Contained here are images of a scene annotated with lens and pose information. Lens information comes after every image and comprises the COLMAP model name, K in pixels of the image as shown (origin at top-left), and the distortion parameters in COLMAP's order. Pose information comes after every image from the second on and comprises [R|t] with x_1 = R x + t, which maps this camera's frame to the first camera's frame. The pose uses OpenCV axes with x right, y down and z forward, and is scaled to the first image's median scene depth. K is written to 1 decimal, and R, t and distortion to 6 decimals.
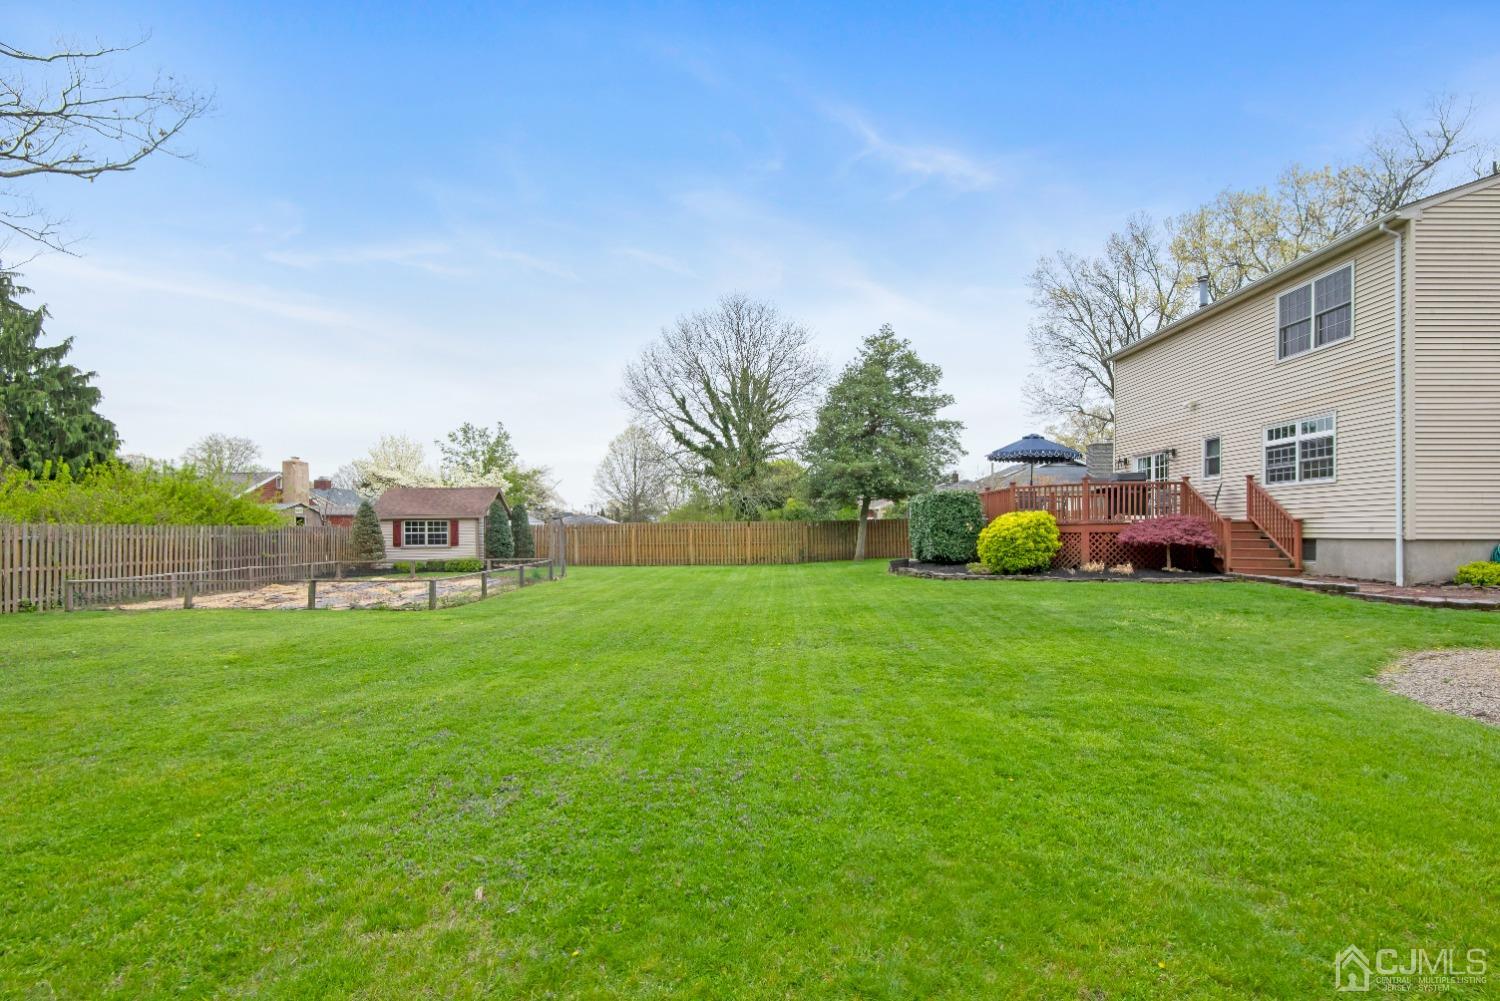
lens RADIAL K [[681.7, 0, 750.0], [0, 681.7, 500.5], [0, 0, 1]] dist [0.023732, -0.026792]
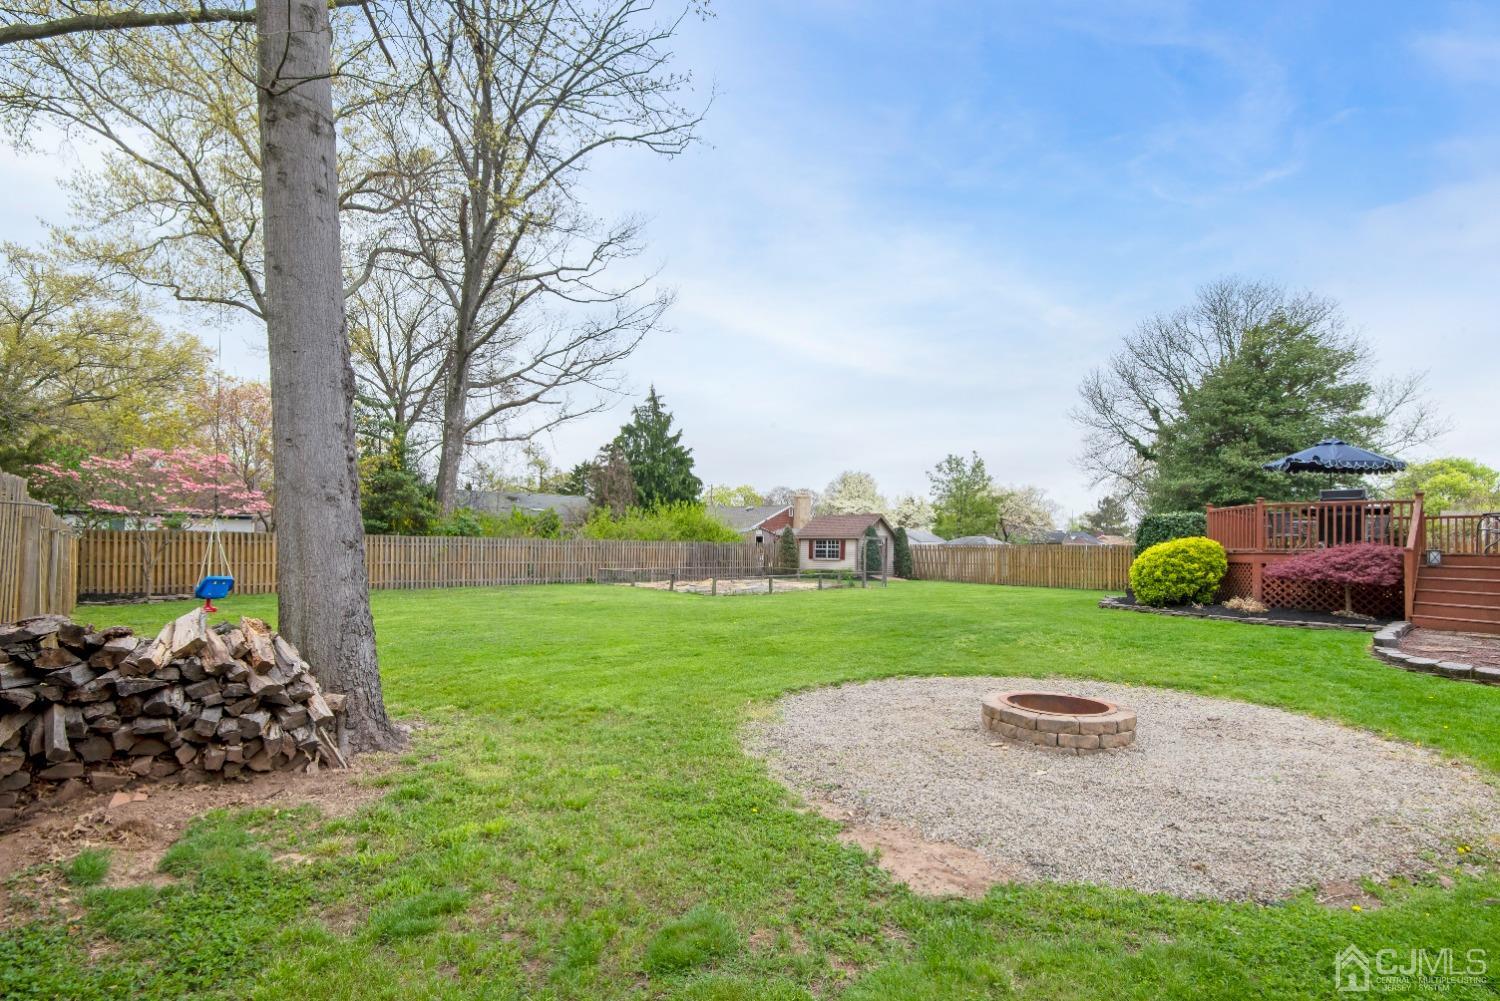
lens RADIAL K [[681.7, 0, 750.0], [0, 681.7, 500.5], [0, 0, 1]] dist [0.023732, -0.026792]
pose [[0.673048, -0.031394, -0.738932, 0.419427], [0.010240, 0.999398, -0.033133, -0.005335], [0.739528, 0.014734, 0.672965, -0.016915]]
